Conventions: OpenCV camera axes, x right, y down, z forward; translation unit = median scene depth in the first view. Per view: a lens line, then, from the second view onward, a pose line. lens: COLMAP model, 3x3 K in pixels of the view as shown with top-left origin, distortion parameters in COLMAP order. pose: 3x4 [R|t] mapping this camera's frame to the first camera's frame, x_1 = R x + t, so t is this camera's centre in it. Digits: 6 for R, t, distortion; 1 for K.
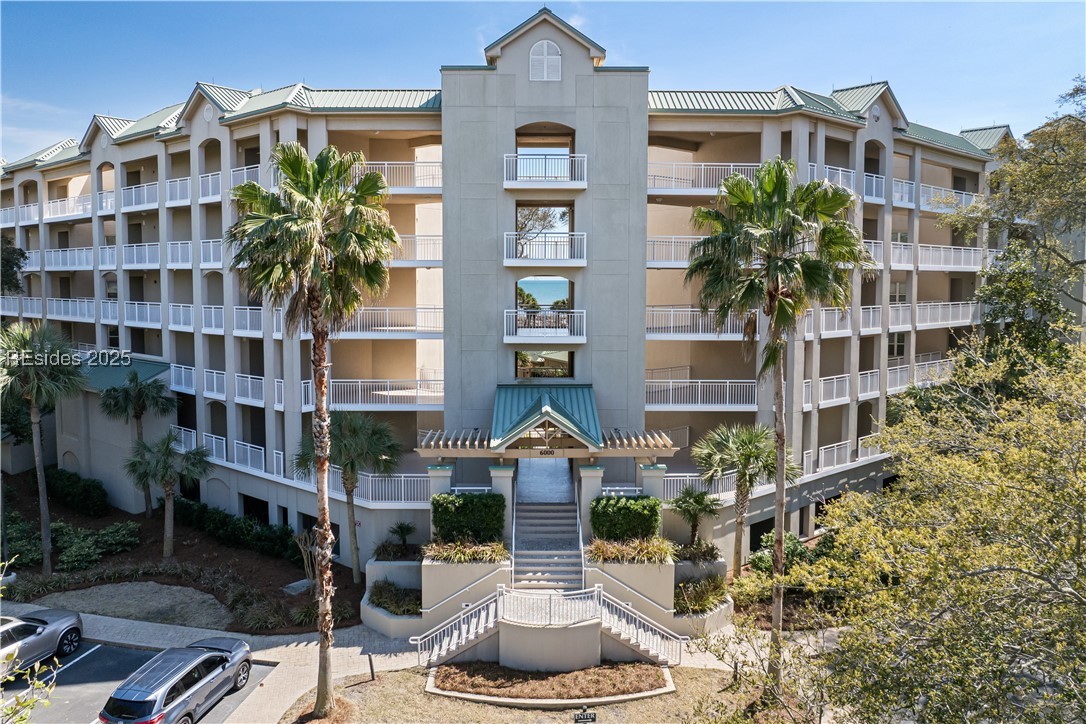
lens RADIAL K [[765.6, 0, 534.7], [0, 765.6, 329.7], [0, 0, 1]] dist [-0.040142, 0.000194]
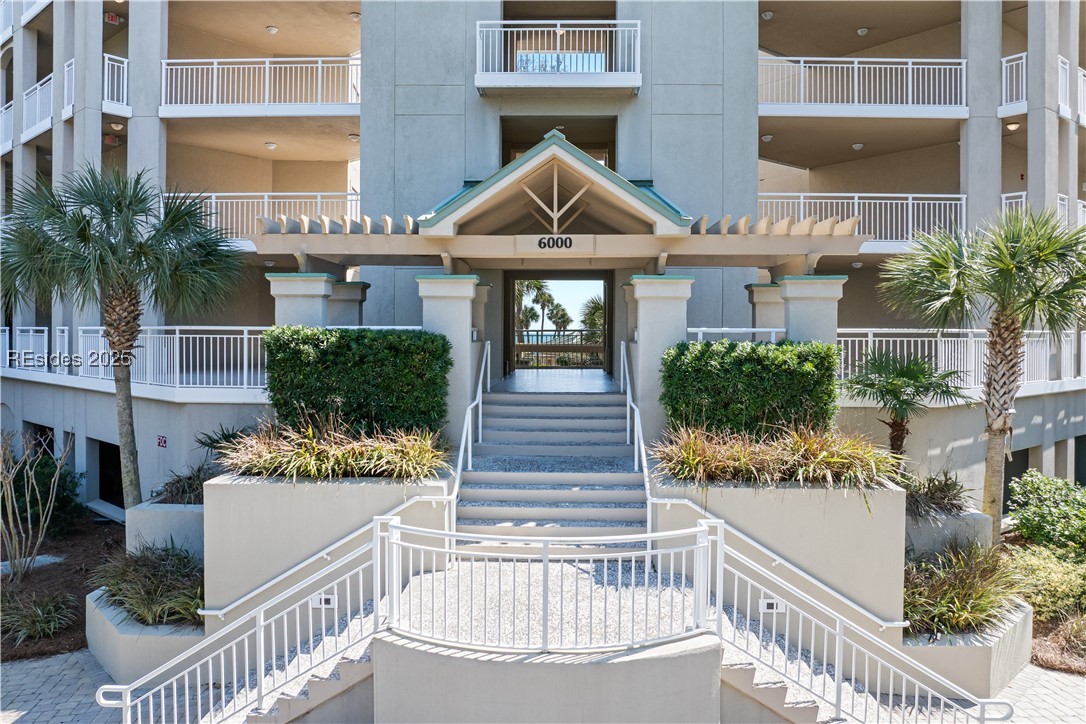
lens RADIAL K [[758.2, 0, 545.6], [0, 758.2, 339.7], [0, 0, 1]] dist [-0.046003, 0.002061]
pose [[0.999543, 0.003109, -0.030065, 0.023928], [-0.004840, 0.998323, -0.057682, 0.244827], [0.029835, 0.057801, 0.997882, 0.607277]]
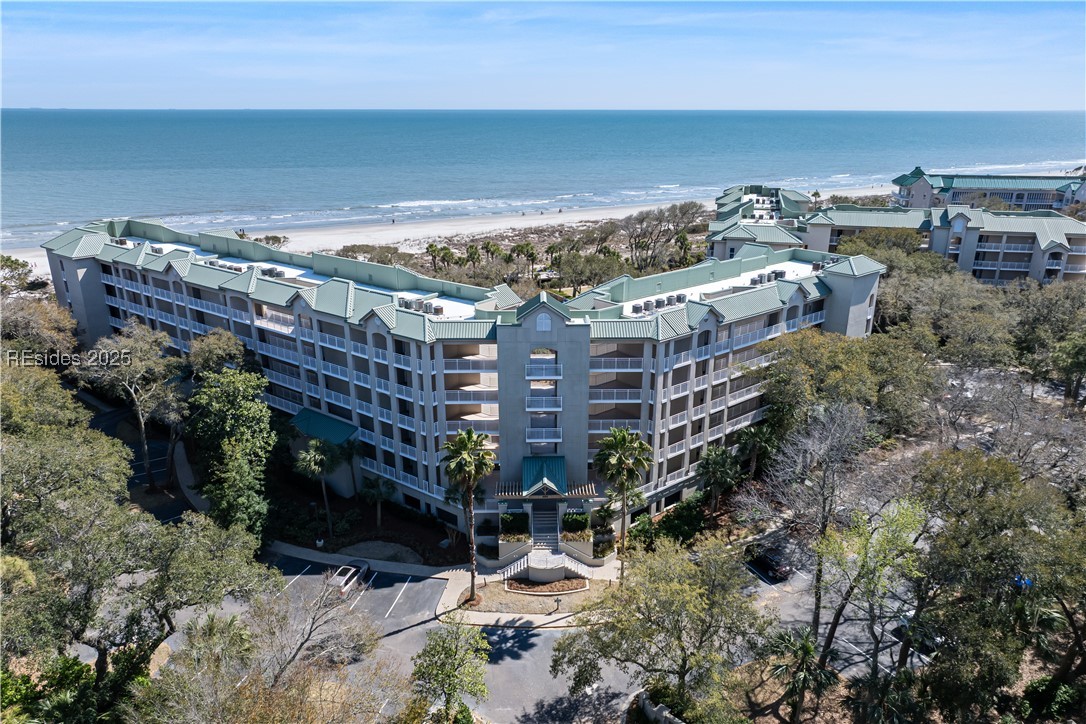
lens RADIAL K [[748.2, 0, 543.0], [0, 748.2, 362.0], [0, 0, 1]] dist [-0.000955, 0.005948]
pose [[0.999805, -0.007514, 0.018250, -0.033814], [0.002673, 0.967721, 0.252011, -0.917636], [-0.019555, -0.251913, 0.967552, -1.314882]]
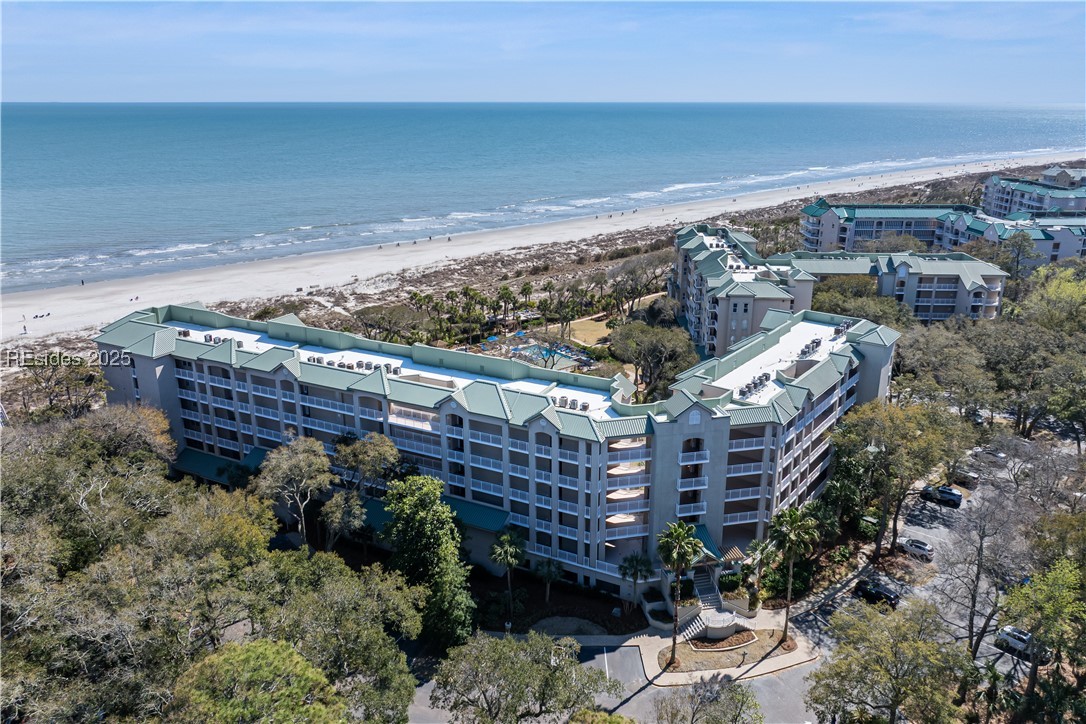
lens RADIAL K [[756.8, 0, 541.6], [0, 756.8, 321.9], [0, 0, 1]] dist [0.005160, -0.002076]
pose [[0.977330, -0.061201, 0.202682, -1.191670], [0.017350, 0.977241, 0.211422, -1.450416], [-0.211008, -0.203113, 0.956149, -1.565226]]
